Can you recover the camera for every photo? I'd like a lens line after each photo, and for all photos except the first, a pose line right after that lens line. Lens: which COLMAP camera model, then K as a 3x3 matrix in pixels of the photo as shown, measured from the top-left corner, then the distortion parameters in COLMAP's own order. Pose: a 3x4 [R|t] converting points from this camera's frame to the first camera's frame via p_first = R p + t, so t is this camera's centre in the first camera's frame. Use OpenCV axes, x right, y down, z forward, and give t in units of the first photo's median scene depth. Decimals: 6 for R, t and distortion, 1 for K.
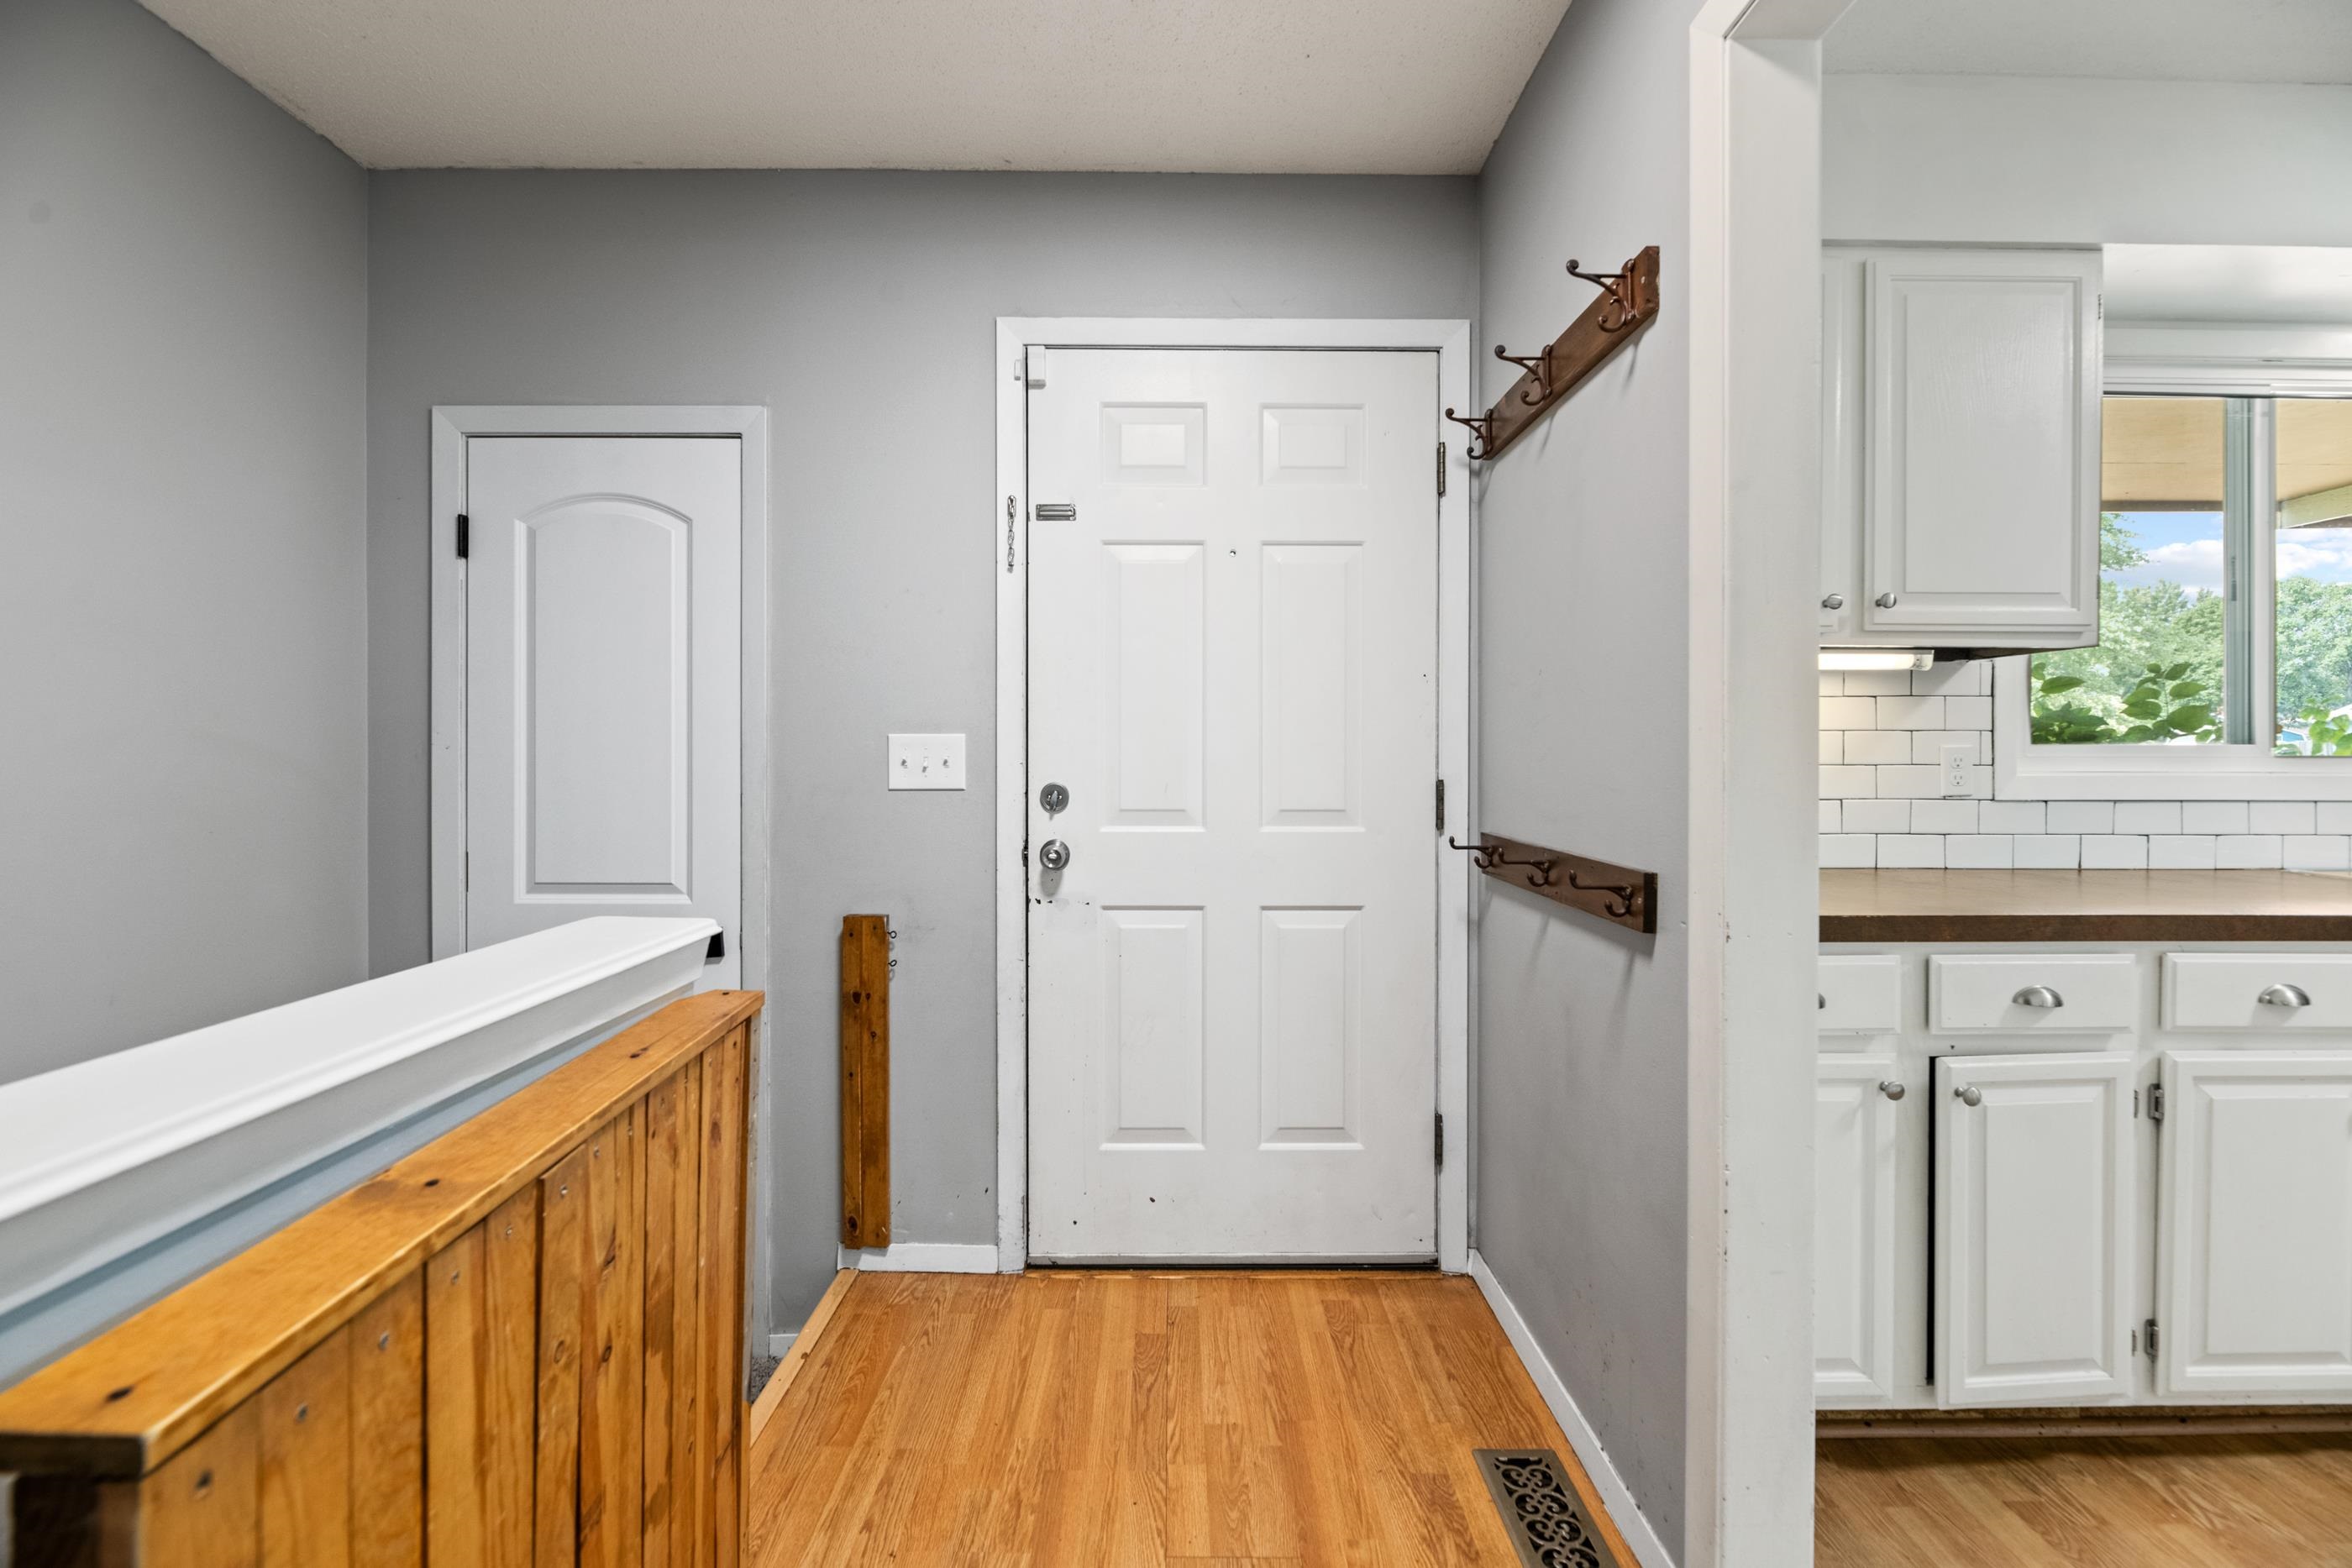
lens RADIAL K [[938.9, 0, 1195.9], [0, 938.9, 754.2], [0, 0, 1]] dist [-0.011636, 0.000220]
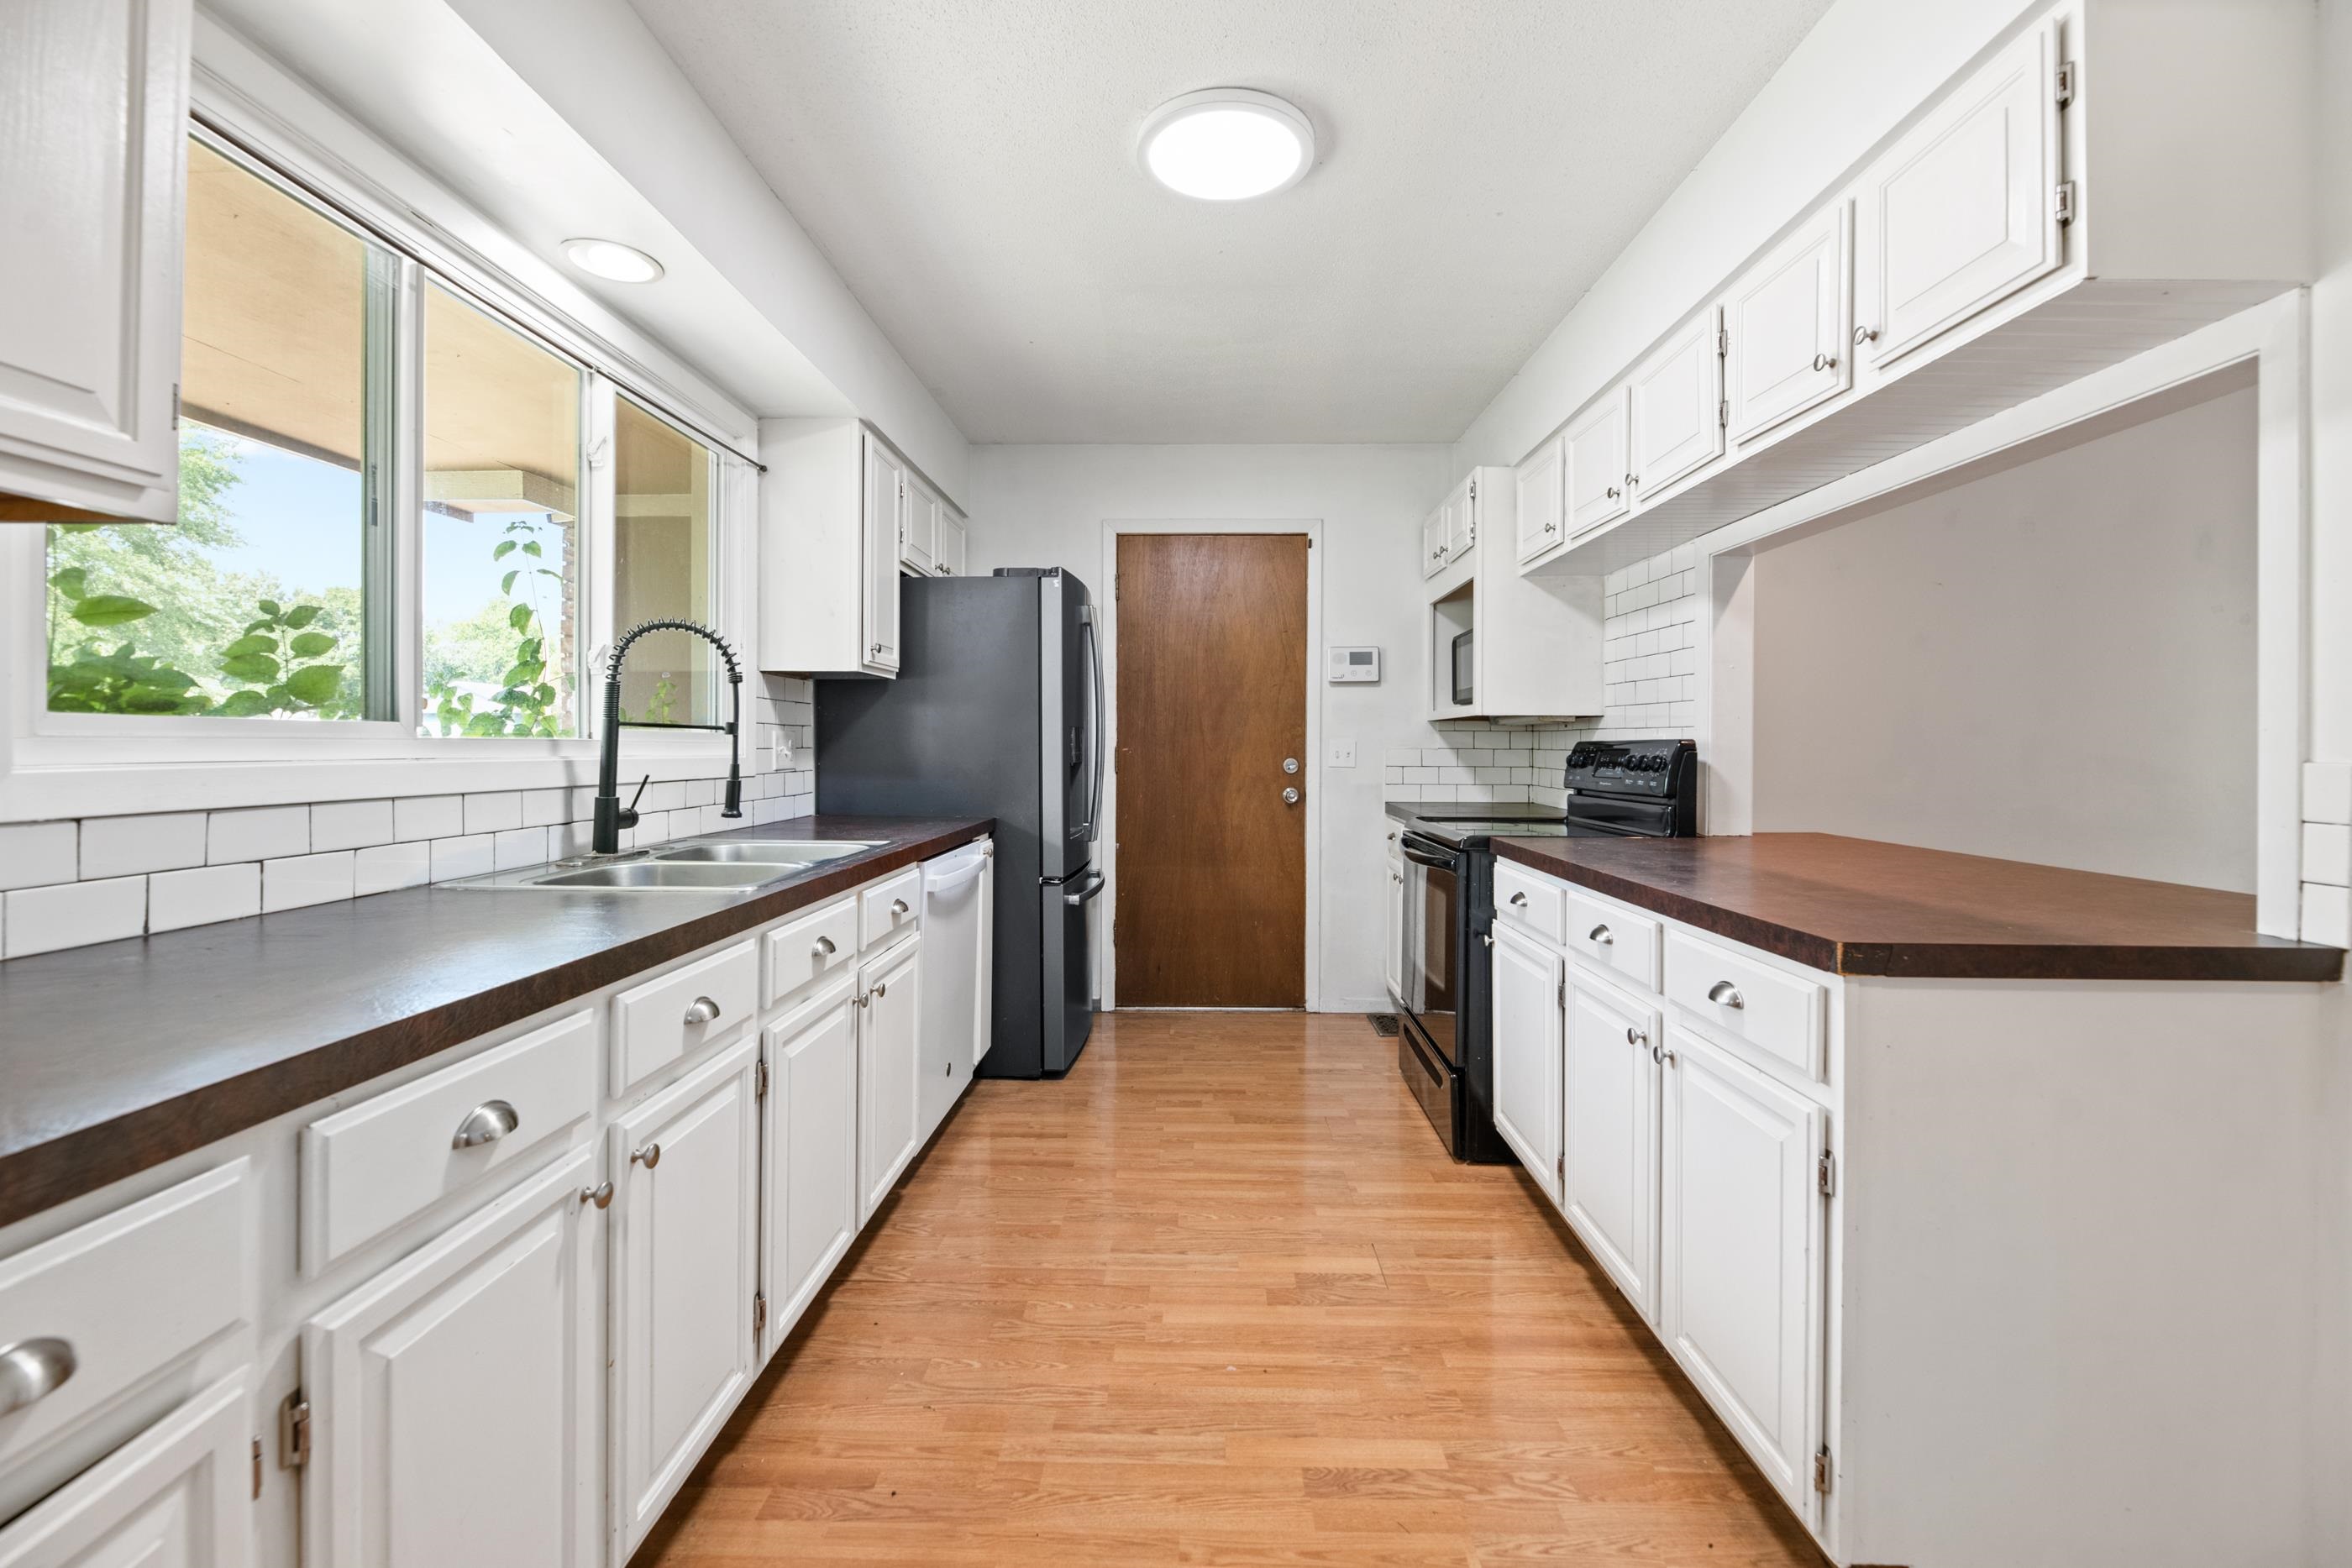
lens RADIAL K [[969.9, 0, 1156.5], [0, 969.9, 751.5], [0, 0, 1]] dist [-0.001587, -0.001989]
pose [[0.017840, -0.006192, 0.999822, 0.373722], [-0.005765, 0.999964, 0.006296, 0.004407], [-0.999824, -0.005877, 0.017804, 0.374196]]
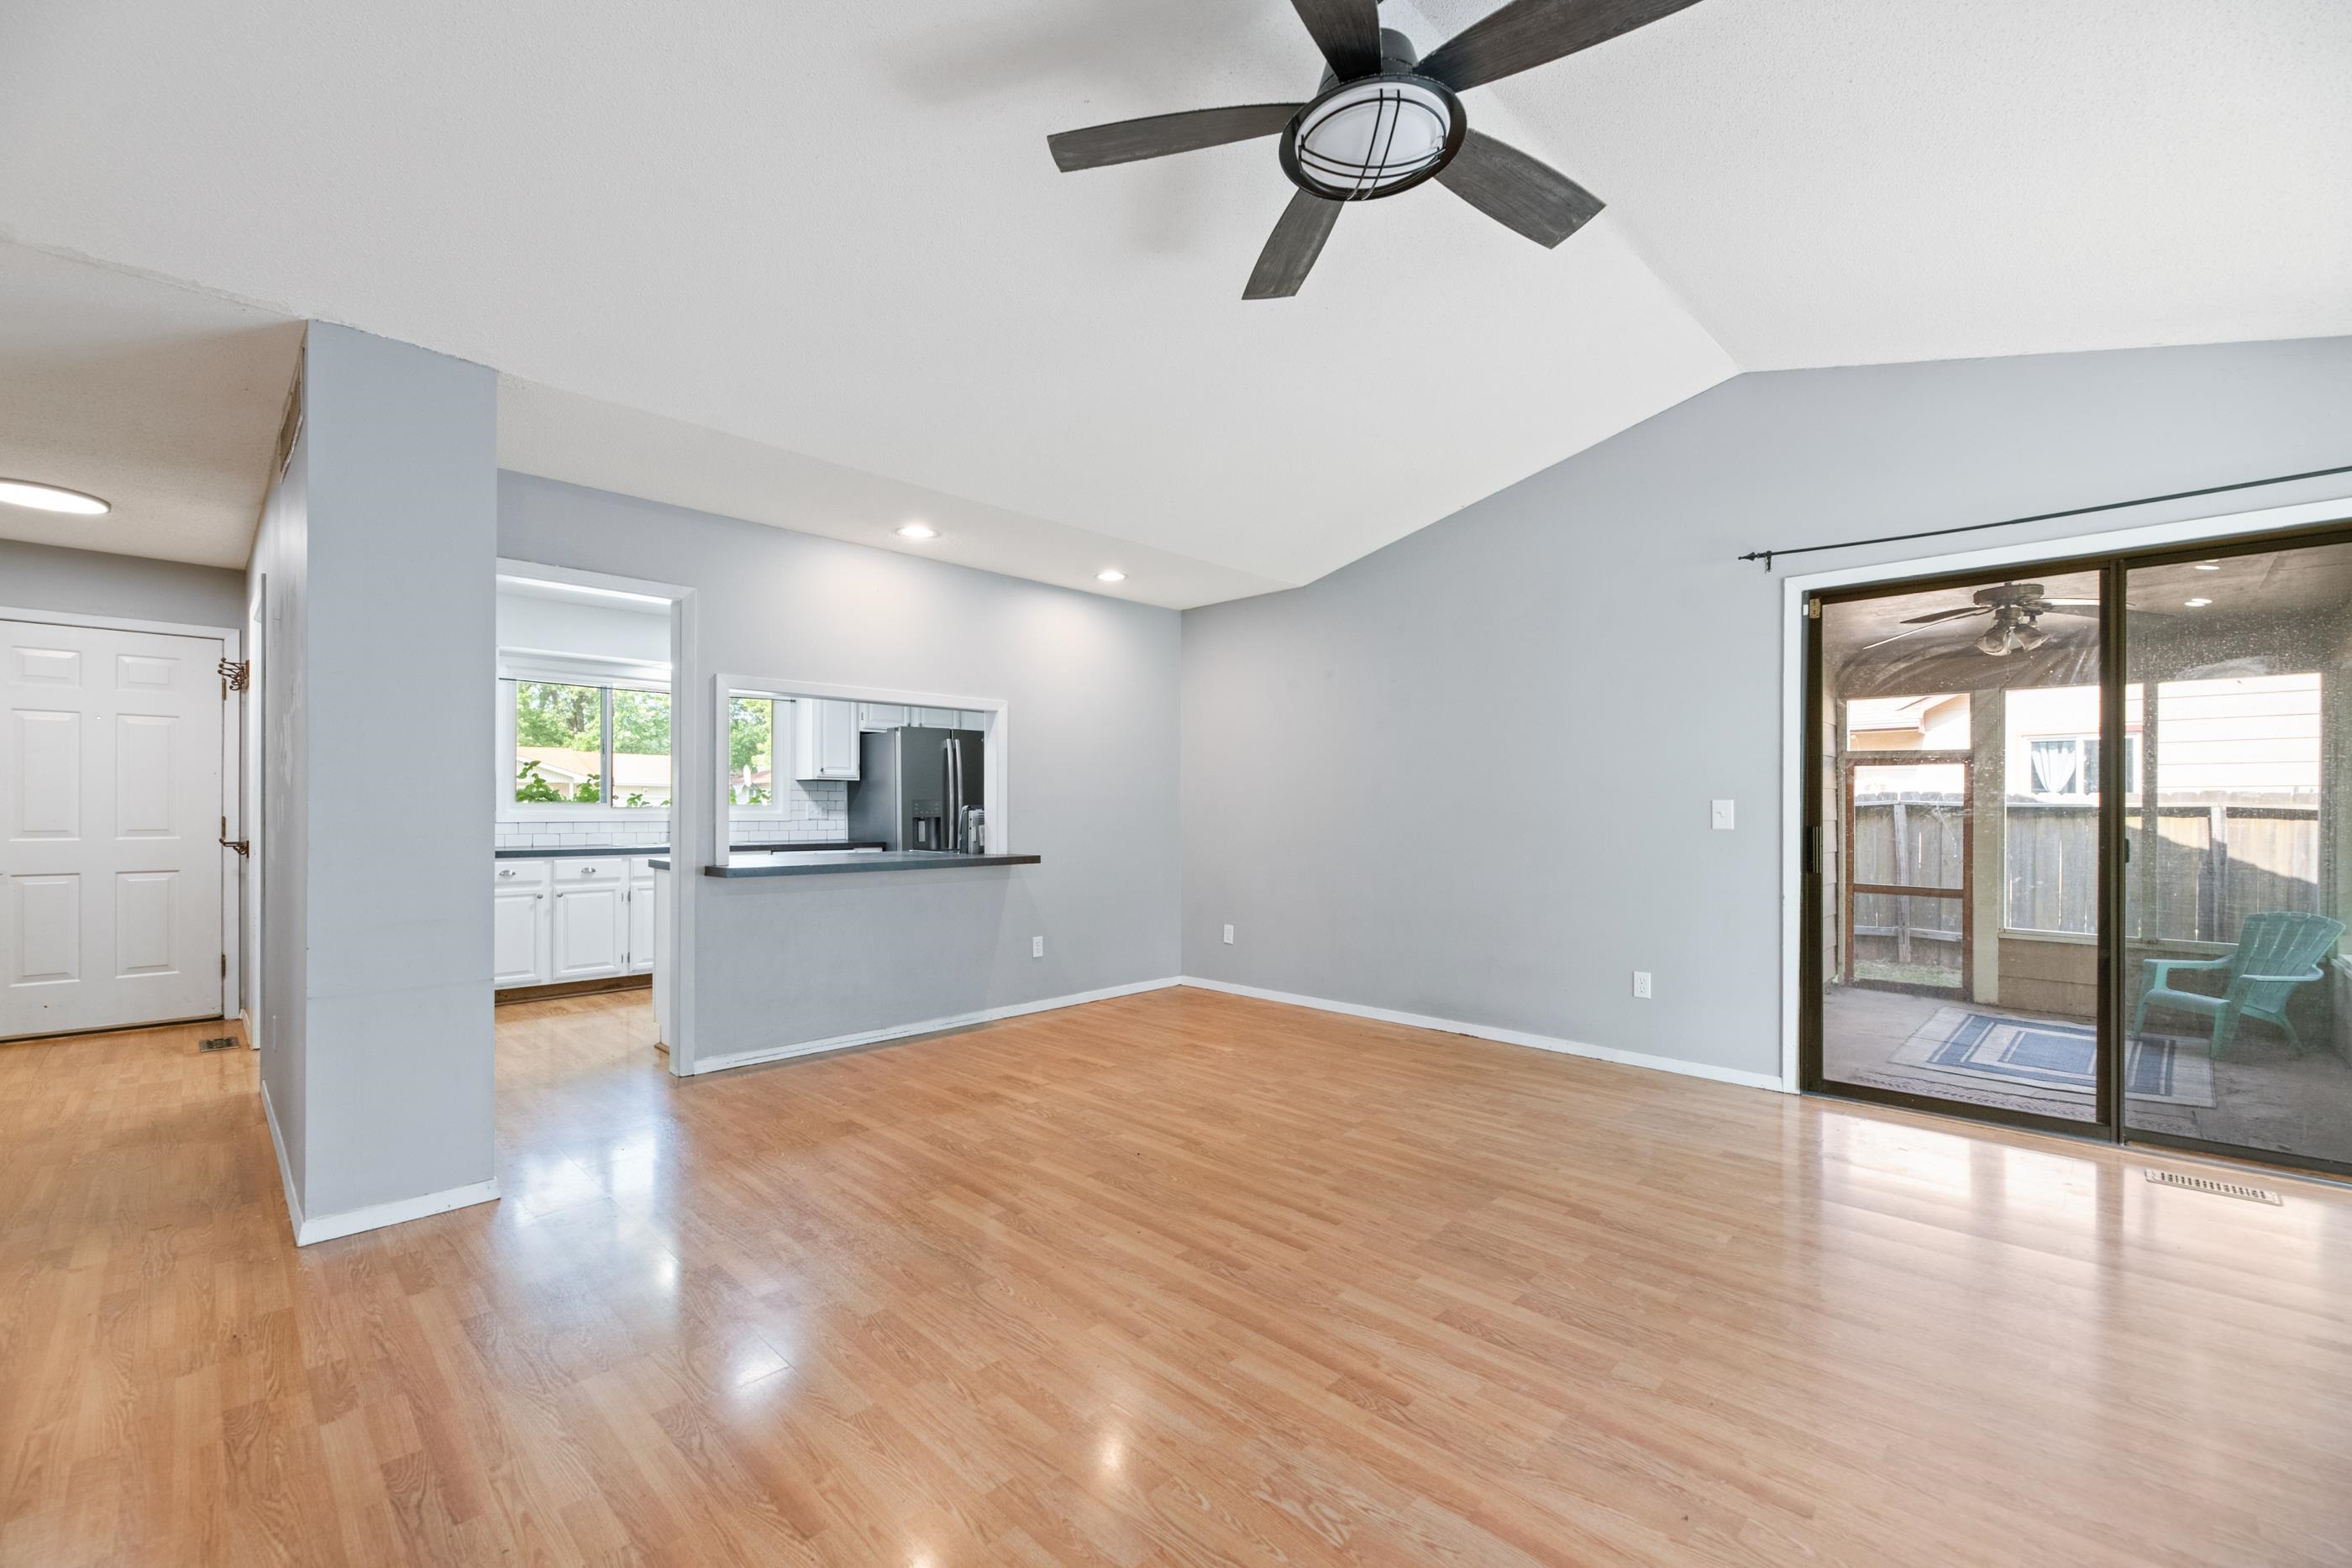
lens RADIAL K [[969.9, 0, 1159.6], [0, 969.9, 810.7], [0, 0, 1]] dist [-0.001587, -0.001989]
pose [[0.696764, -0.000305, 0.717301, 0.152403], [-0.001865, 0.999996, 0.002237, 0.002150], [-0.717298, -0.002897, 0.696760, -2.460898]]
